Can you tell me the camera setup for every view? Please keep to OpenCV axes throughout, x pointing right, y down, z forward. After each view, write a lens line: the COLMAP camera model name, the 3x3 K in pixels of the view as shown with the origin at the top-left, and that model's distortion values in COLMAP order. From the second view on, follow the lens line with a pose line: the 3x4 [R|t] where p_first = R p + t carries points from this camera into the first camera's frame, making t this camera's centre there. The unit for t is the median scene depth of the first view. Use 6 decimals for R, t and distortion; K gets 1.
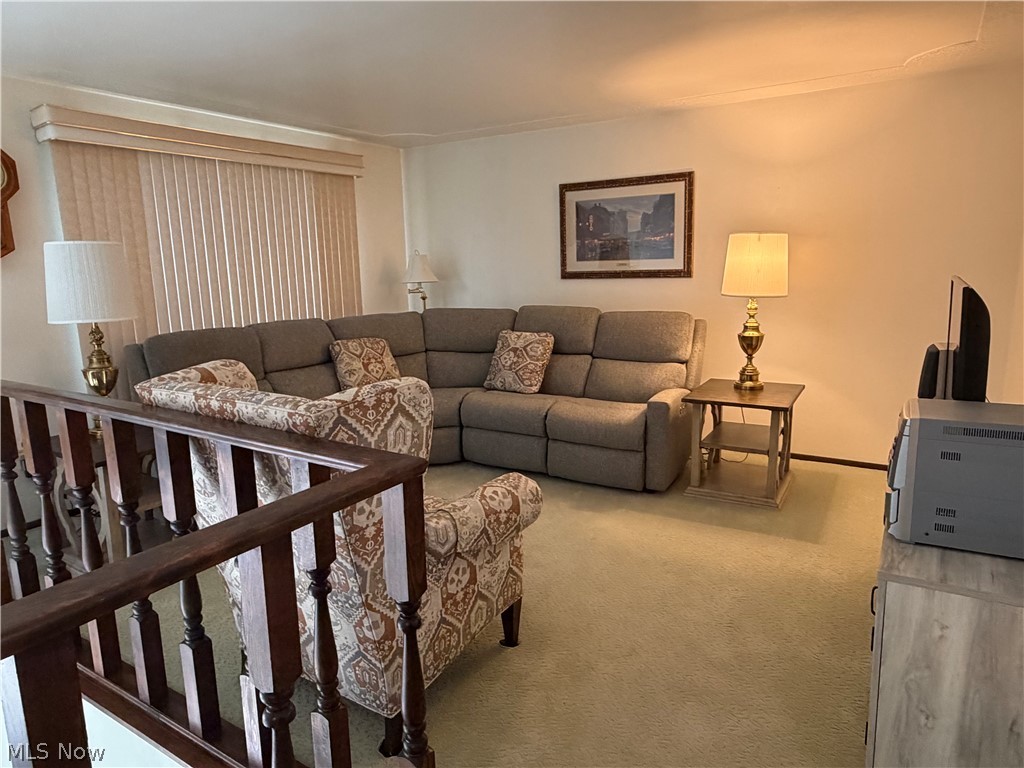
lens RADIAL K [[651.2, 0, 511.0], [0, 651.2, 381.9], [0, 0, 1]] dist [-0.000151, 0.003786]
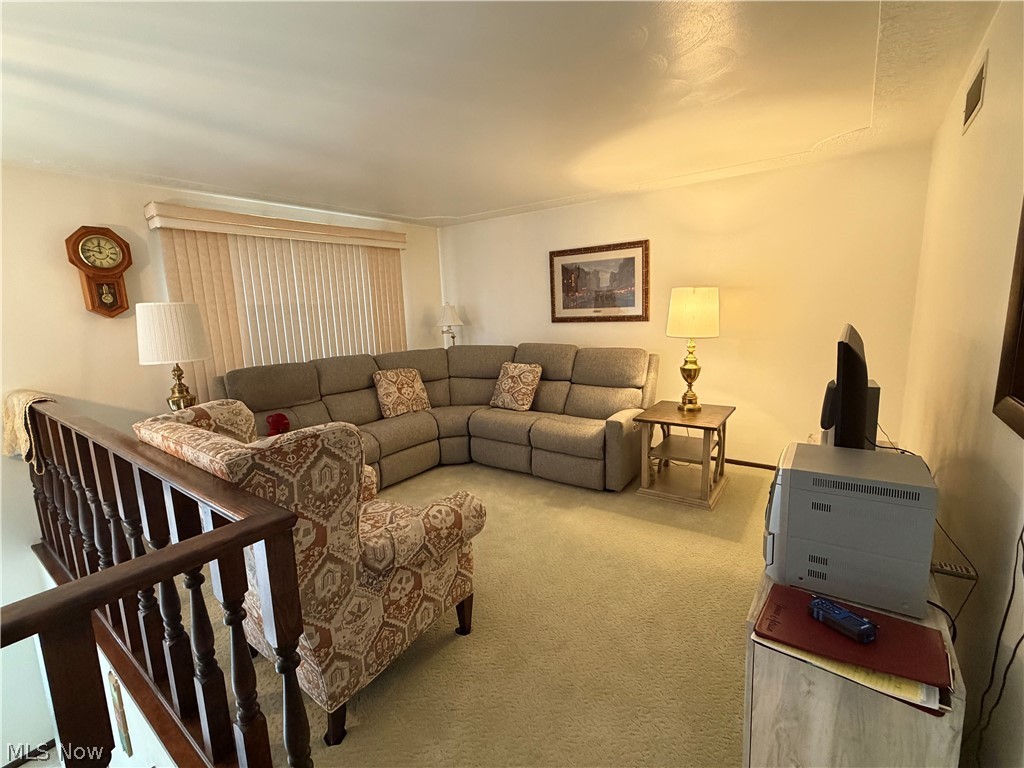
lens RADIAL K [[459.2, 0, 513.5], [0, 459.2, 381.4], [0, 0, 1]] dist [0.003540, -0.000542]
pose [[0.997352, -0.000311, -0.072731, 0.106590], [-0.001101, 0.999812, -0.019383, -0.032030], [0.072723, 0.019412, 0.997163, 0.101987]]
